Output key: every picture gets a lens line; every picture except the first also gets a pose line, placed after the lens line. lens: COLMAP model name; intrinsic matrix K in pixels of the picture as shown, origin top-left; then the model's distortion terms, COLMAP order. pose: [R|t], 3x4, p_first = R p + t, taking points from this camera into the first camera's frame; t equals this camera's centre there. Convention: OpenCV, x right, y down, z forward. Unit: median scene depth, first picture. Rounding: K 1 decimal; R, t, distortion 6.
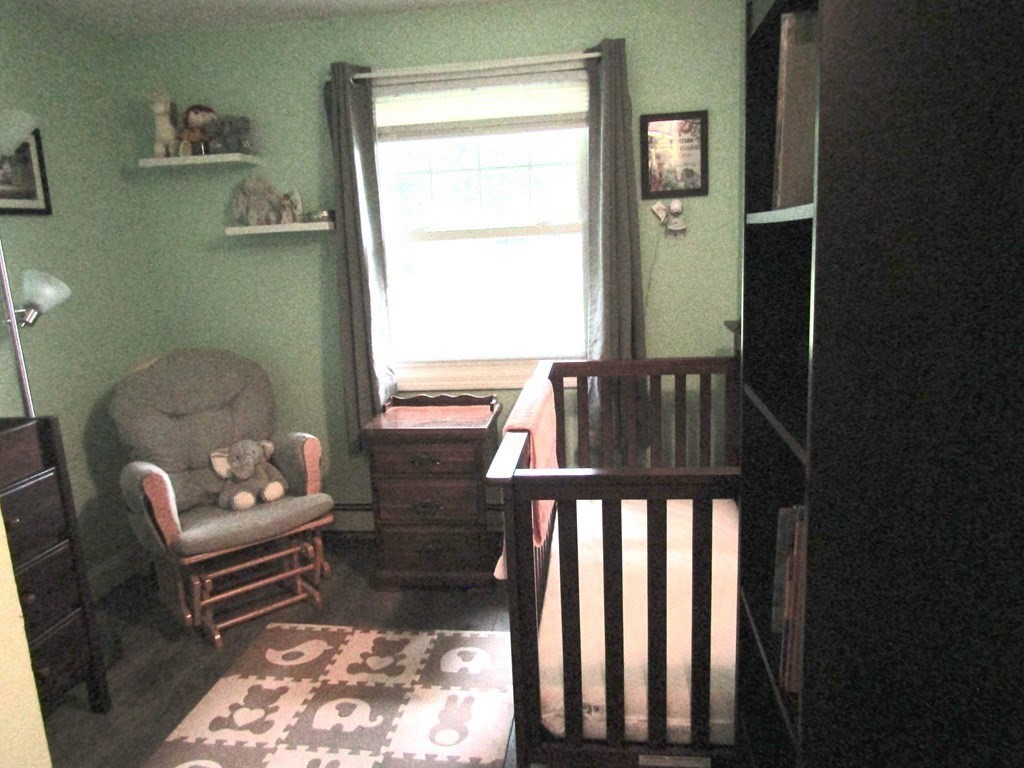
lens RADIAL K [[722.1, 0, 510.8], [0, 722.1, 383.2], [0, 0, 1]] dist [-0.012811, 0.001270]
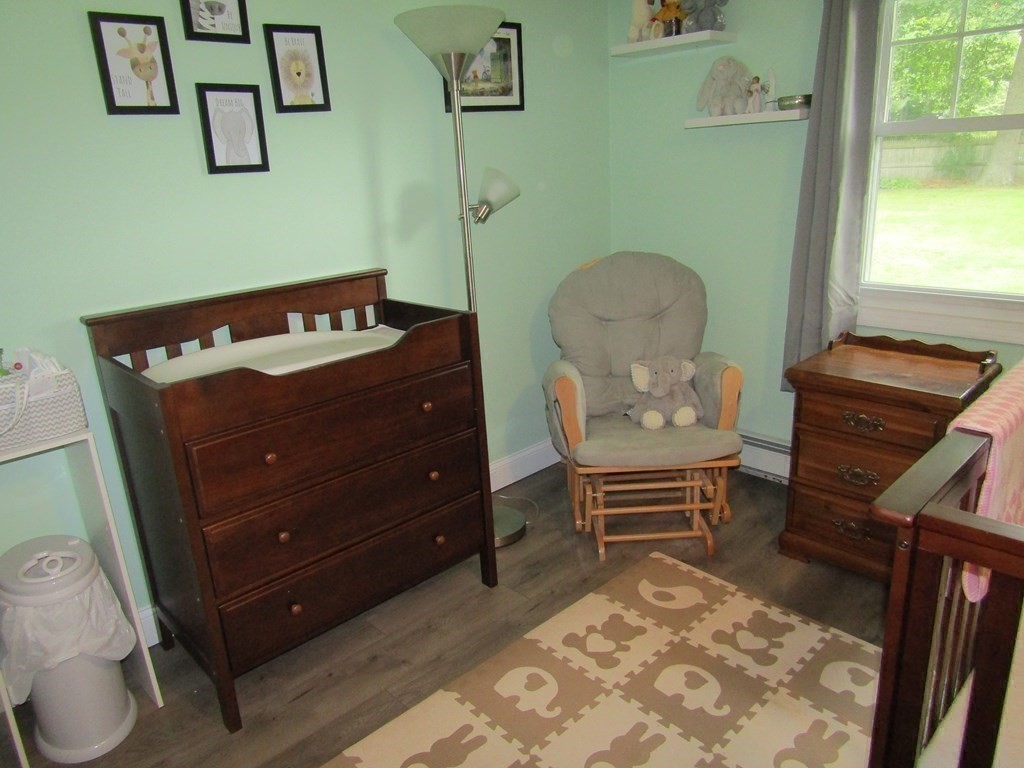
lens RADIAL K [[722.1, 0, 514.2], [0, 722.1, 386.8], [0, 0, 1]] dist [-0.012811, 0.001270]
pose [[0.778686, 0.196346, -0.595900, 0.048795], [-0.104666, 0.977114, 0.185183, -0.039497], [0.618622, -0.081829, 0.781416, 0.160253]]
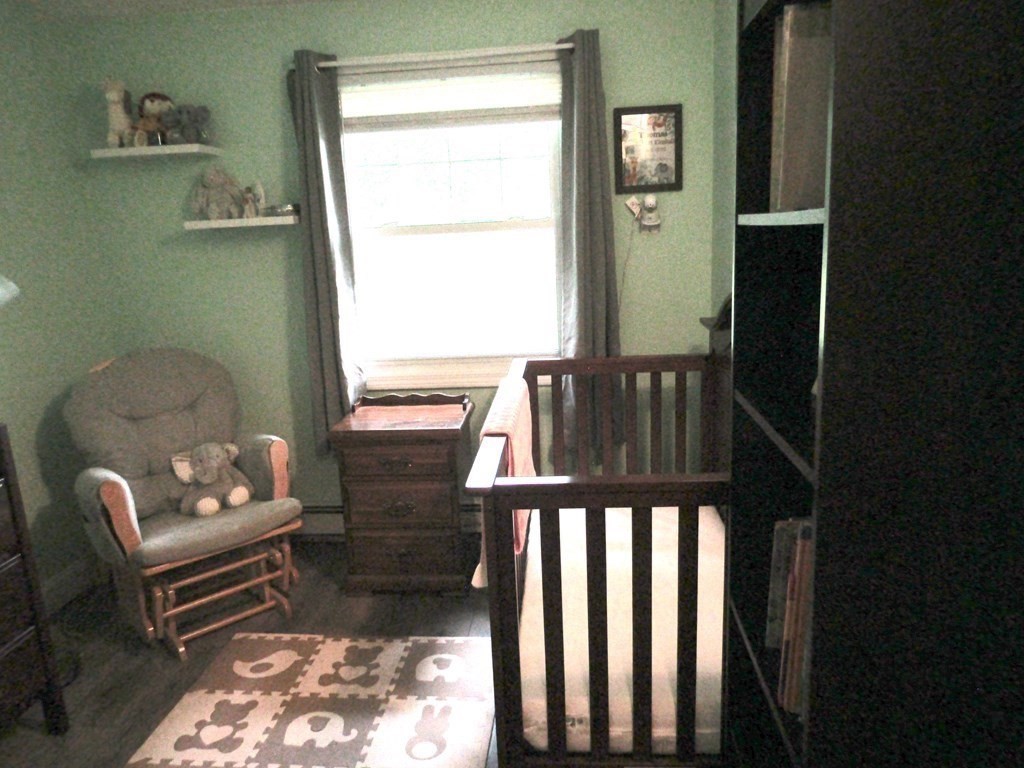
lens RADIAL K [[722.1, 0, 511.0], [0, 722.1, 383.7], [0, 0, 1]] dist [-0.012811, 0.001270]
pose [[0.998836, -0.007673, 0.047626, -0.011252], [0.007089, 0.999898, 0.012418, -0.010981], [-0.047717, -0.012066, 0.998788, 0.023972]]
